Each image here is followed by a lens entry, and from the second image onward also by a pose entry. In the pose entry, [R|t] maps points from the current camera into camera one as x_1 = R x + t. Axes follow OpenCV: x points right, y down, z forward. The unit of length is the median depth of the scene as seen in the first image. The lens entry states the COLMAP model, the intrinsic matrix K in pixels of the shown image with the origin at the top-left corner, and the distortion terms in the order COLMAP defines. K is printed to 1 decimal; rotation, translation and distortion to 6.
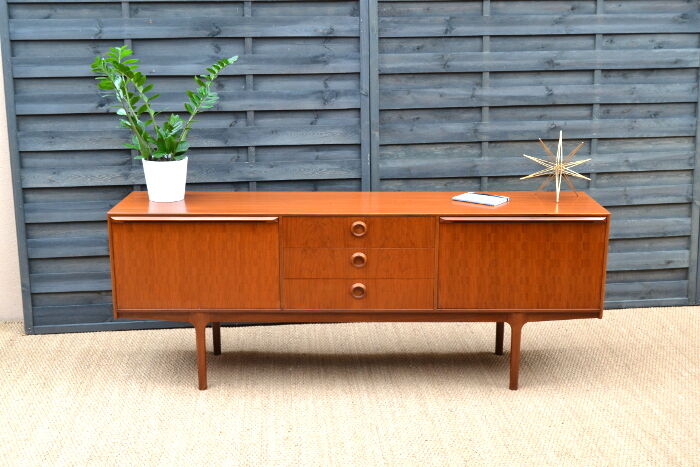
lens RADIAL K [[884.1, 0, 350.0], [0, 884.1, 233.5], [0, 0, 1]] dist [0.012093, -0.006593]
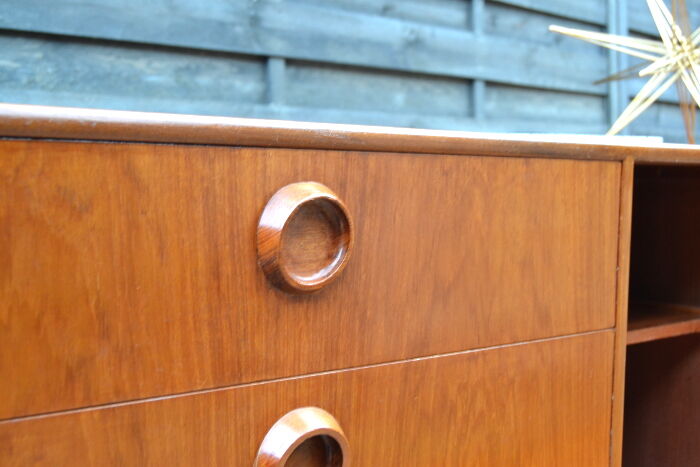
lens RADIAL K [[970.6, 0, 350.0], [0, 970.6, 233.5], [0, 0, 1]] dist [0.016780, -0.017787]
pose [[0.759483, -0.026692, 0.649979, -0.070172], [0.140408, 0.982333, -0.123722, 0.011914], [-0.635193, 0.185227, 0.749813, 0.730408]]
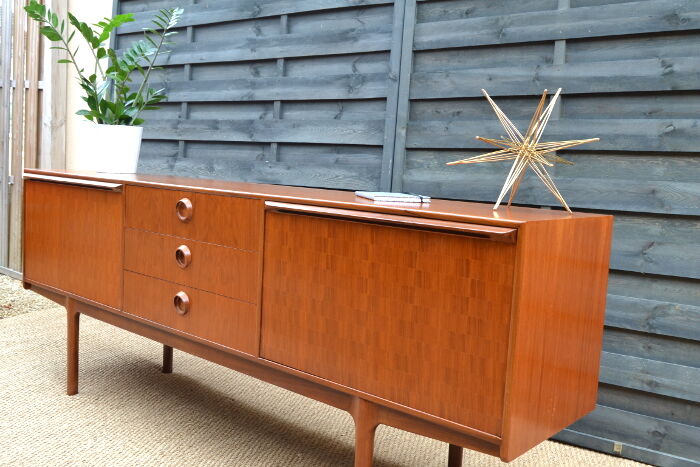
lens RADIAL K [[687.4, 0, 350.0], [0, 687.4, 233.5], [0, 0, 1]] dist [-0.008481, 0.013000]
pose [[0.753796, 0.108479, -0.648092, 0.374749], [-0.213018, 0.973358, -0.084838, 0.025439], [0.621622, 0.202005, 0.756822, 0.565461]]
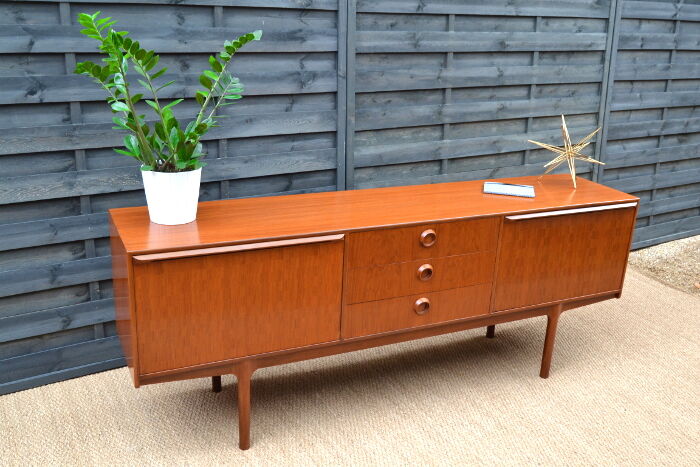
lens RADIAL K [[687.4, 0, 350.0], [0, 687.4, 233.5], [0, 0, 1]] dist [-0.008481, 0.013000]
pose [[0.903317, -0.098230, 0.417576, -0.283162], [0.059453, 0.992703, 0.104911, -0.070638], [-0.424834, -0.069941, 0.902565, 0.350937]]
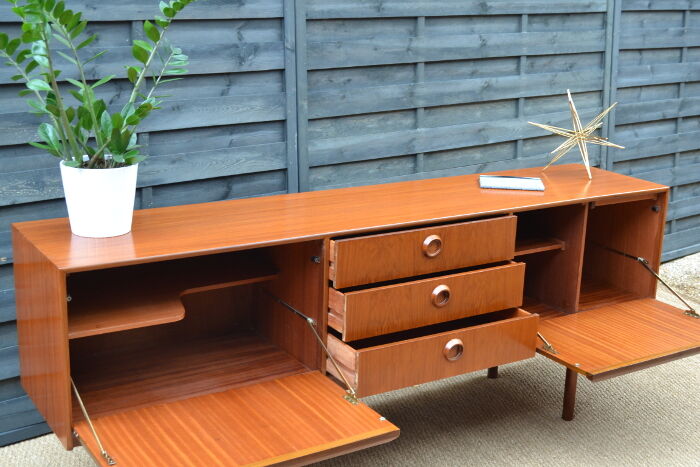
lens RADIAL K [[970.6, 0, 350.0], [0, 970.6, 233.5], [0, 0, 1]] dist [0.016780, -0.017787]
pose [[0.845154, -0.116114, 0.521759, -0.360907], [0.100352, 0.993232, 0.058485, -0.051844], [-0.525018, 0.002931, 0.851086, 0.317728]]
